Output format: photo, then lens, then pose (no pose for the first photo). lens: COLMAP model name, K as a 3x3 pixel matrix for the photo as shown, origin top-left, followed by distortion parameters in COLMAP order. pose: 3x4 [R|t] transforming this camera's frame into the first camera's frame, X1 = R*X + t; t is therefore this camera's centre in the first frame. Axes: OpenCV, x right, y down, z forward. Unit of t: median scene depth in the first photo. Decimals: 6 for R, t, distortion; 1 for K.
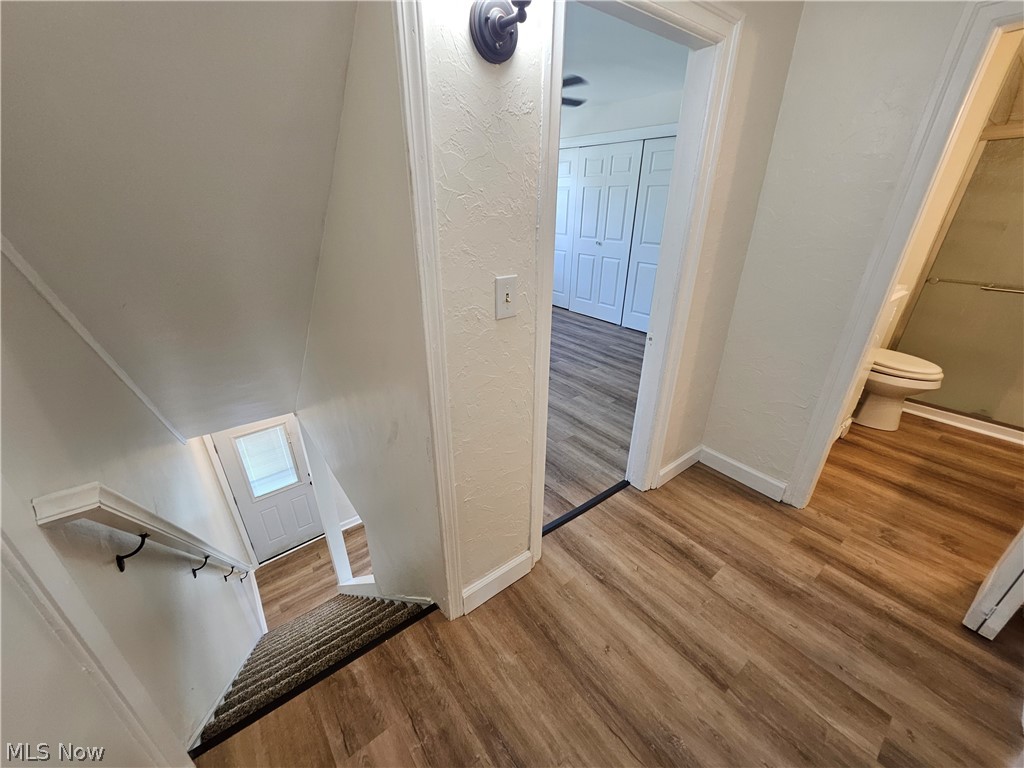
lens RADIAL K [[402.8, 0, 509.1], [0, 402.8, 385.6], [0, 0, 1]] dist [0.000915, 0.000200]
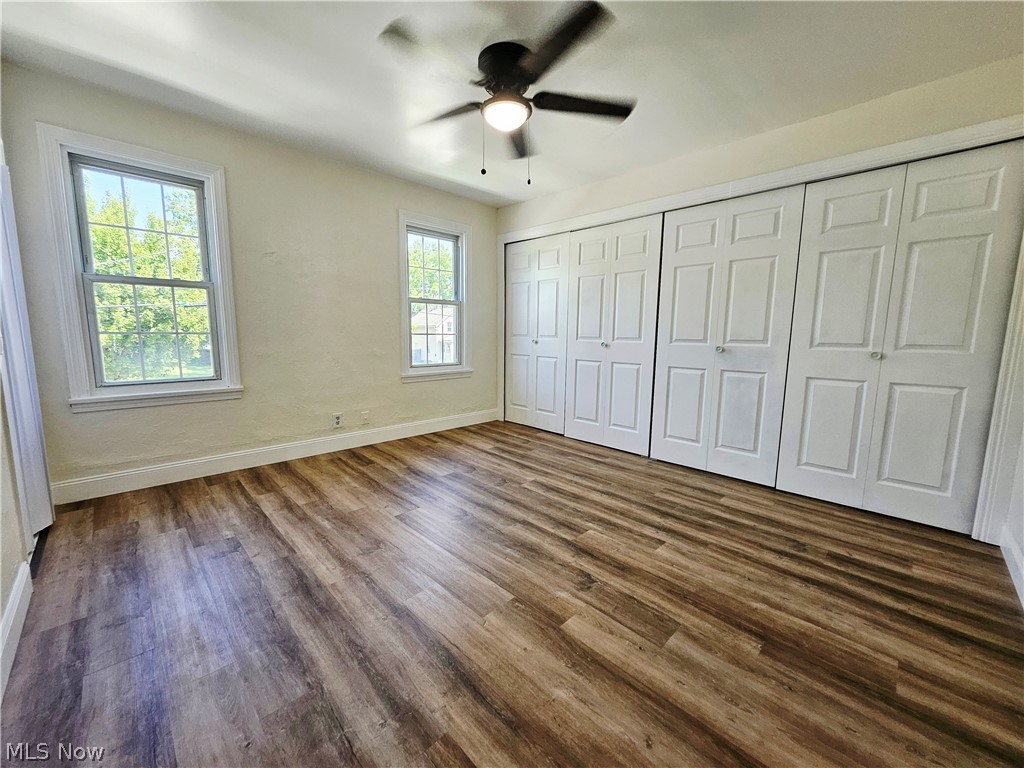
lens RADIAL K [[402.8, 0, 509.8], [0, 402.8, 382.8], [0, 0, 1]] dist [0.000915, 0.000200]
pose [[0.992865, -0.002174, 0.119228, -0.043929], [0.038766, 0.951410, -0.305476, -0.083686], [-0.112771, 0.307918, 0.944706, 0.413329]]
